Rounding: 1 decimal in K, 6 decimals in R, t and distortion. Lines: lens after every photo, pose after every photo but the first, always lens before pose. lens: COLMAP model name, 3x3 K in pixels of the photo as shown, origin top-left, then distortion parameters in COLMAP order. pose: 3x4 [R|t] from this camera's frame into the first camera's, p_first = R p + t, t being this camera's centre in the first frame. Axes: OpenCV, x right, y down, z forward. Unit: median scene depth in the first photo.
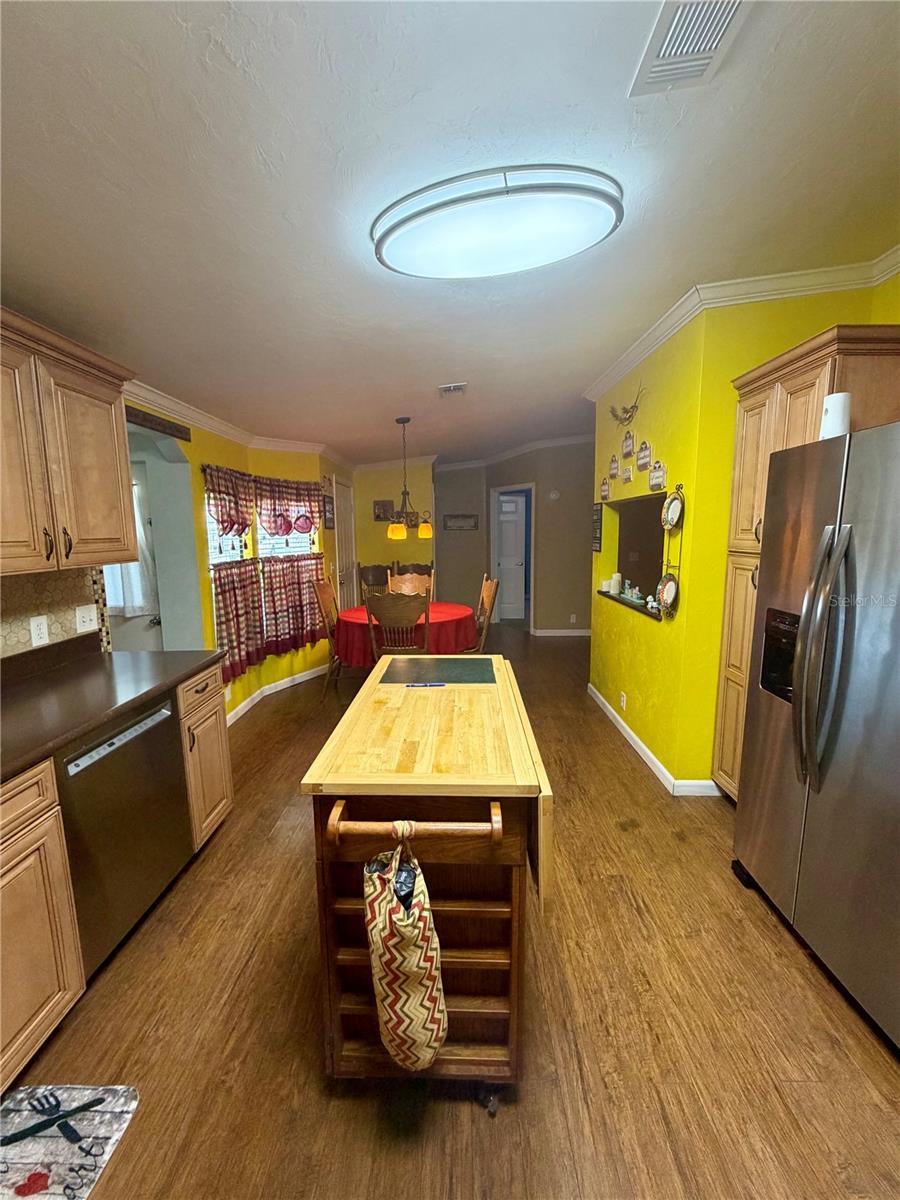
lens RADIAL K [[481.3, 0, 452.6], [0, 481.3, 597.7], [0, 0, 1]] dist [0.000516, 0.000851]
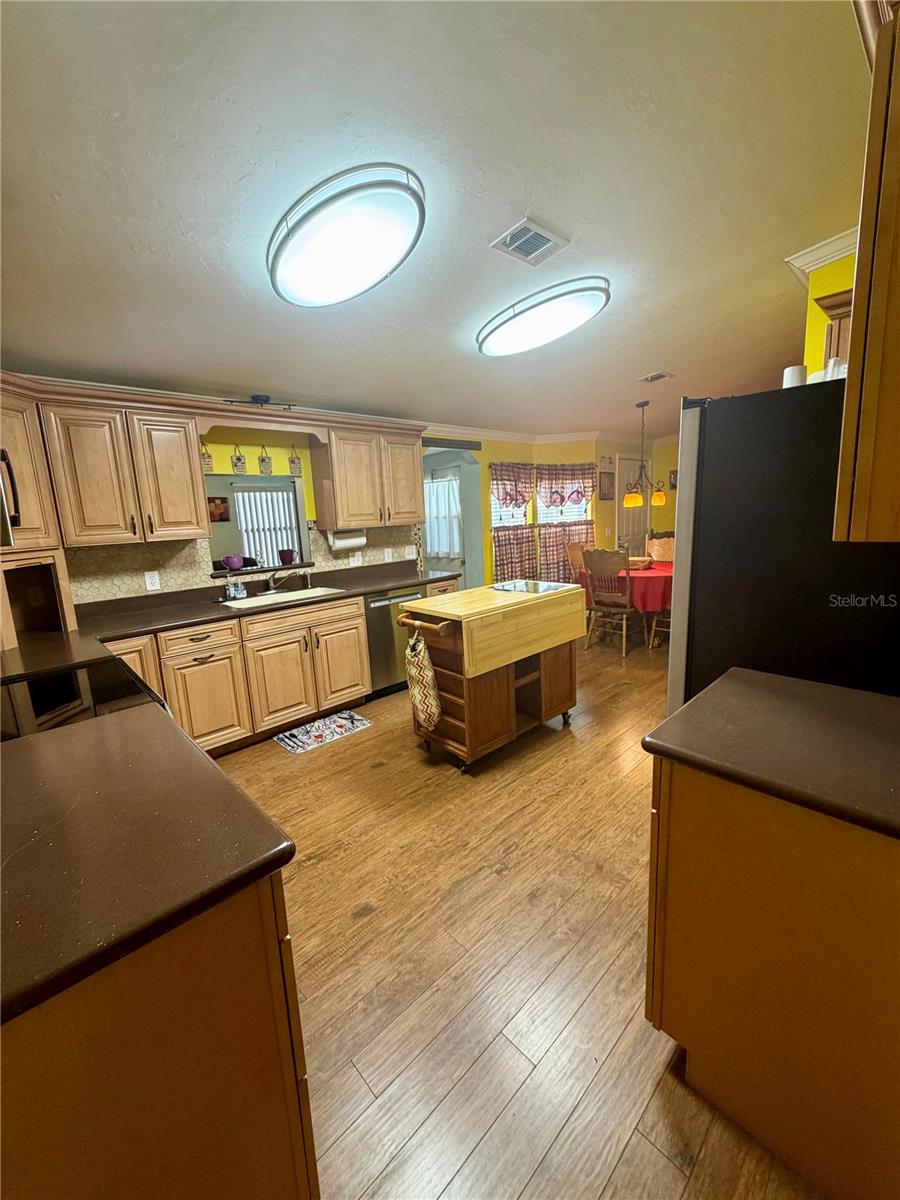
lens RADIAL K [[481.3, 0, 449.2], [0, 481.3, 598.0], [0, 0, 1]] dist [0.000516, 0.000851]
pose [[0.693803, 0.101192, -0.713020, 0.571441], [-0.059660, 0.994752, 0.083123, 0.040368], [0.717689, -0.015133, 0.696199, -0.204030]]
